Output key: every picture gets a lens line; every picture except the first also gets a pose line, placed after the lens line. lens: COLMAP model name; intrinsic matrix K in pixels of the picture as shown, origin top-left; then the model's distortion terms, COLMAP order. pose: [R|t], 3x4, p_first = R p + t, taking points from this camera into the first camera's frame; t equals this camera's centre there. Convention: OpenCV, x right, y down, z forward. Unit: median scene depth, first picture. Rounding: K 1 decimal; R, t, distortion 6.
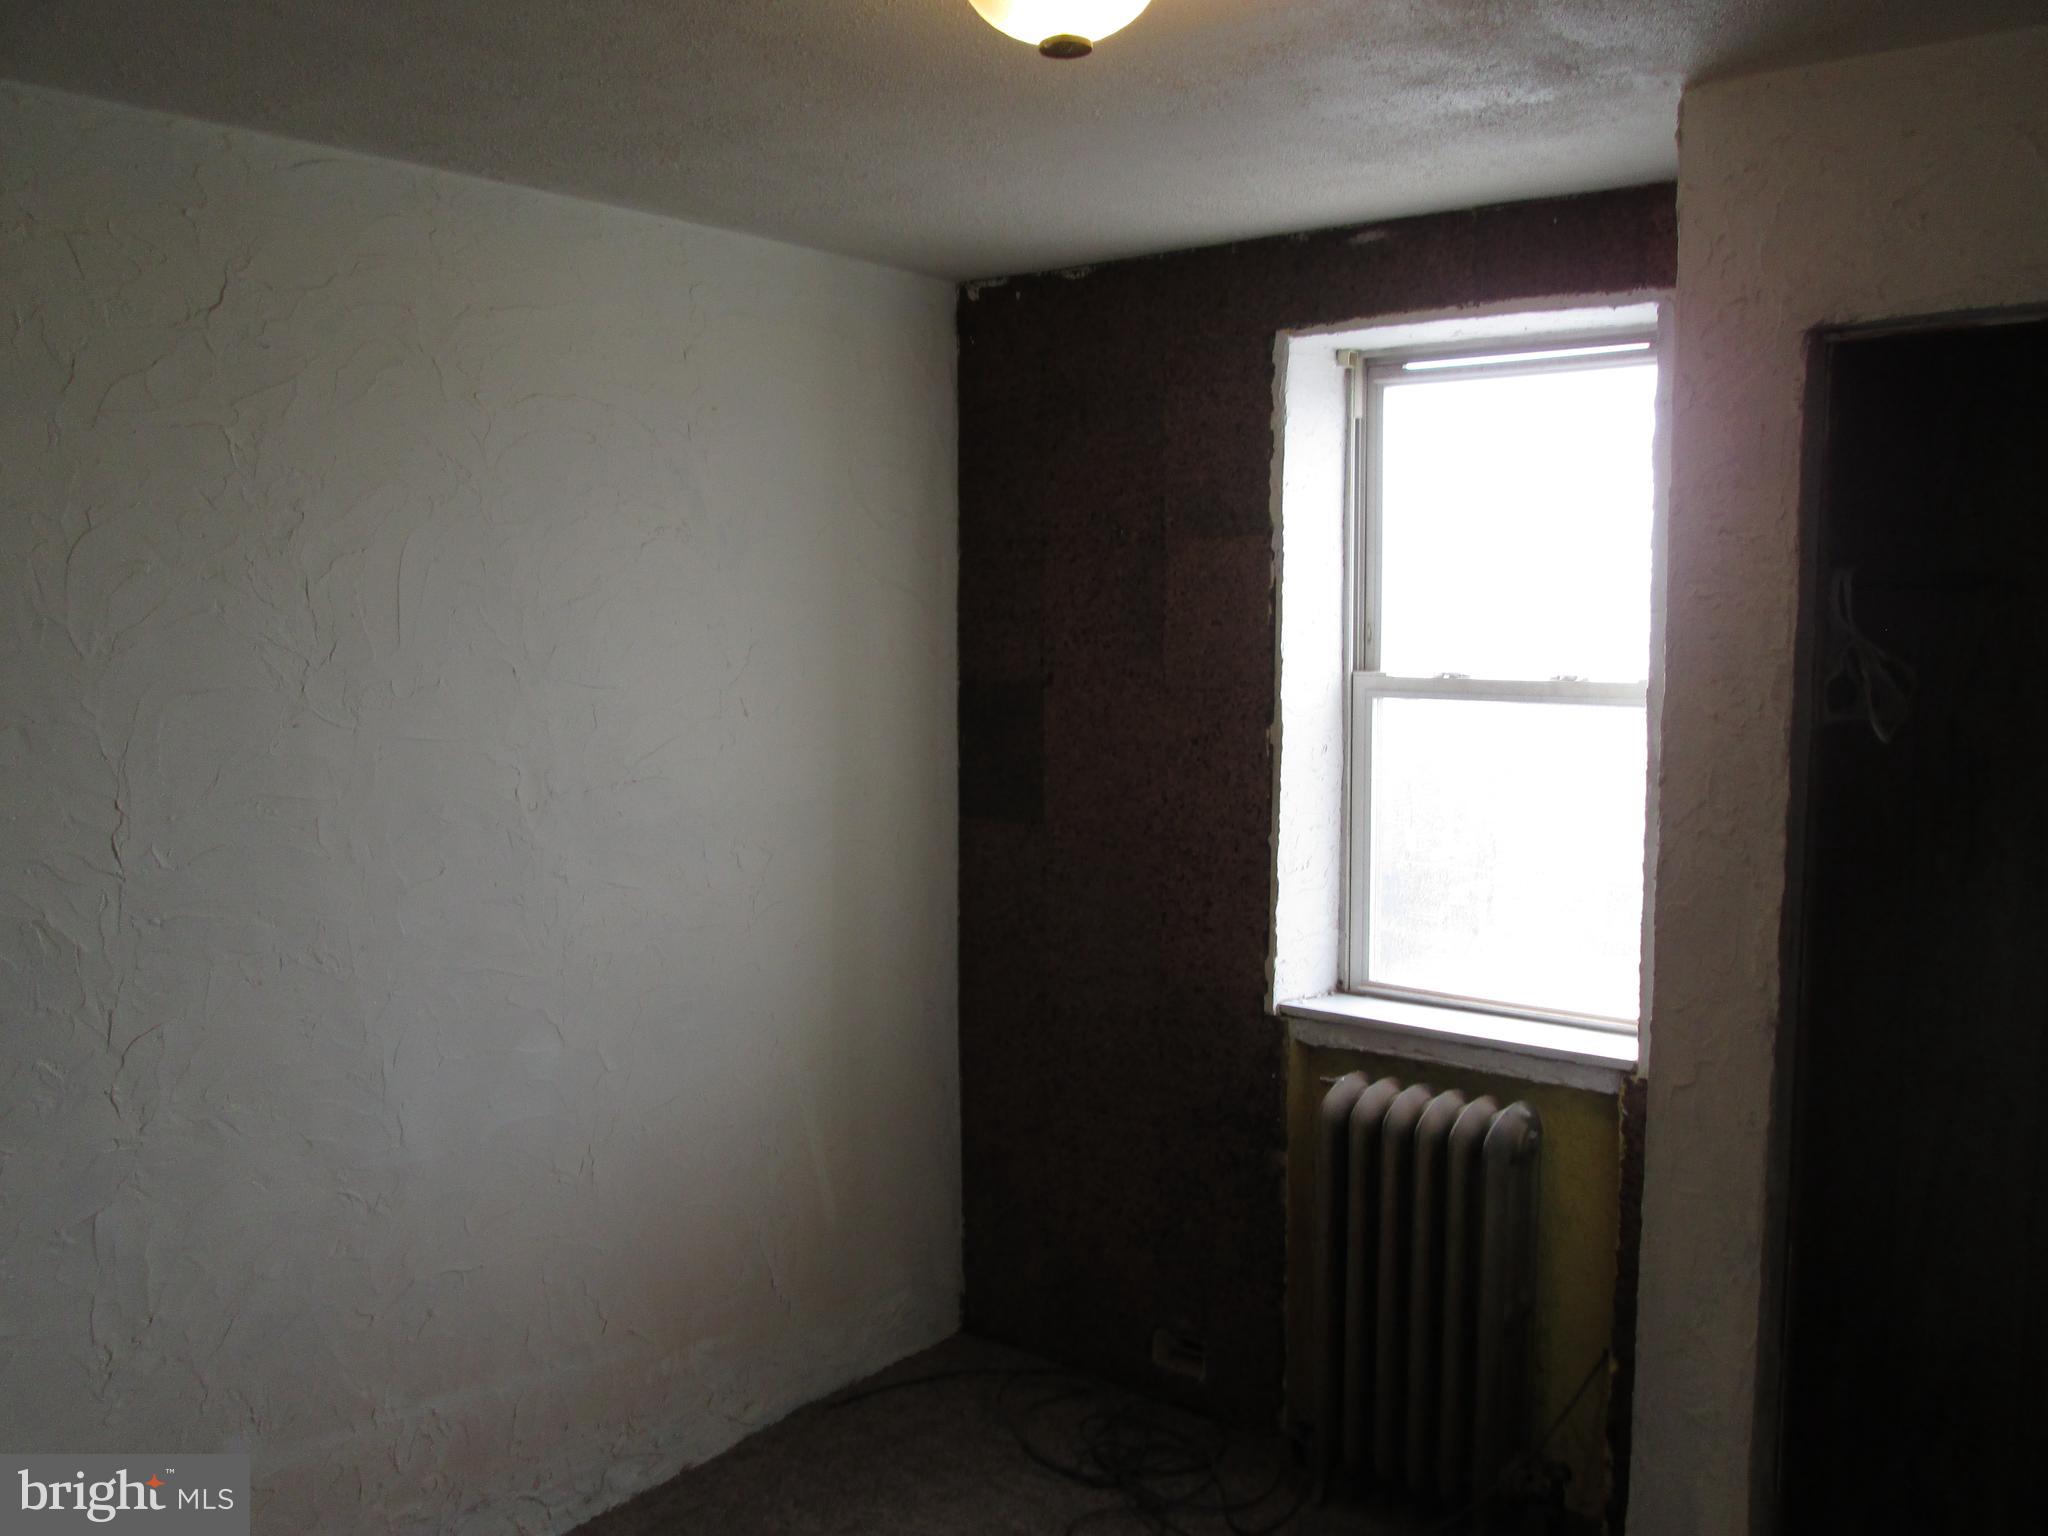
lens RADIAL K [[1700.1, 0, 1025.5], [0, 1700.1, 764.3], [0, 0, 1]] dist [-0.047996, 0.027532]
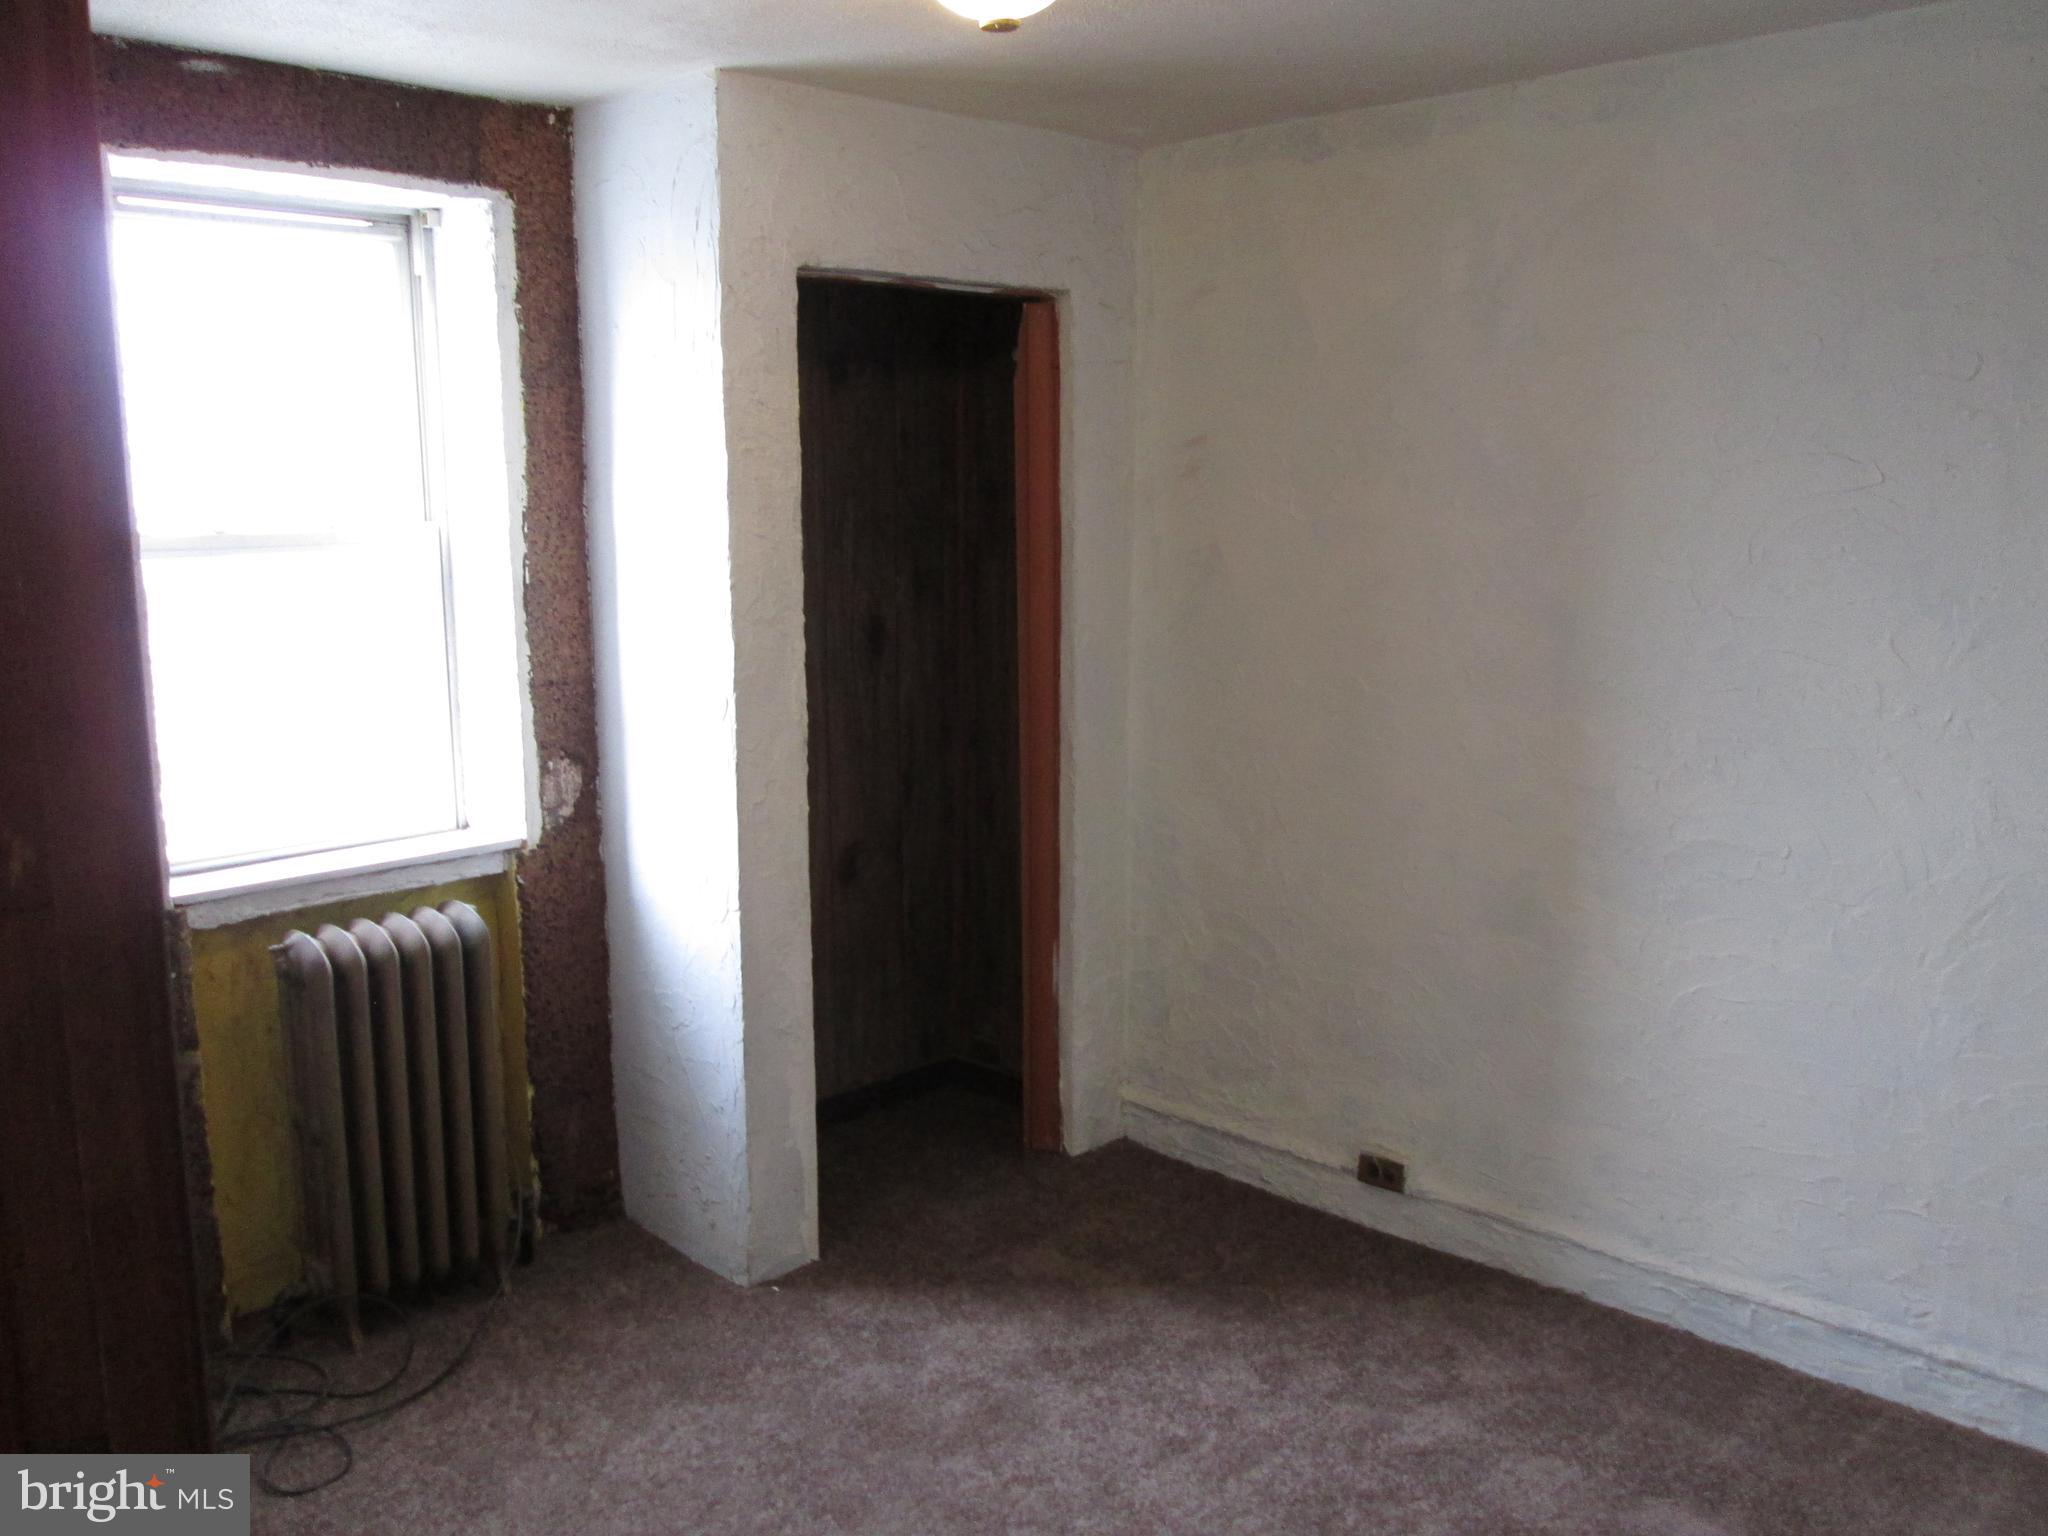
lens RADIAL K [[1700.1, 0, 1027.4], [0, 1700.1, 769.6], [0, 0, 1]] dist [-0.047996, 0.027532]
pose [[0.120442, -0.172633, 0.977595, -0.733885], [0.093778, 0.982338, 0.161917, -0.033359], [-0.988281, 0.072176, 0.134504, 0.448997]]
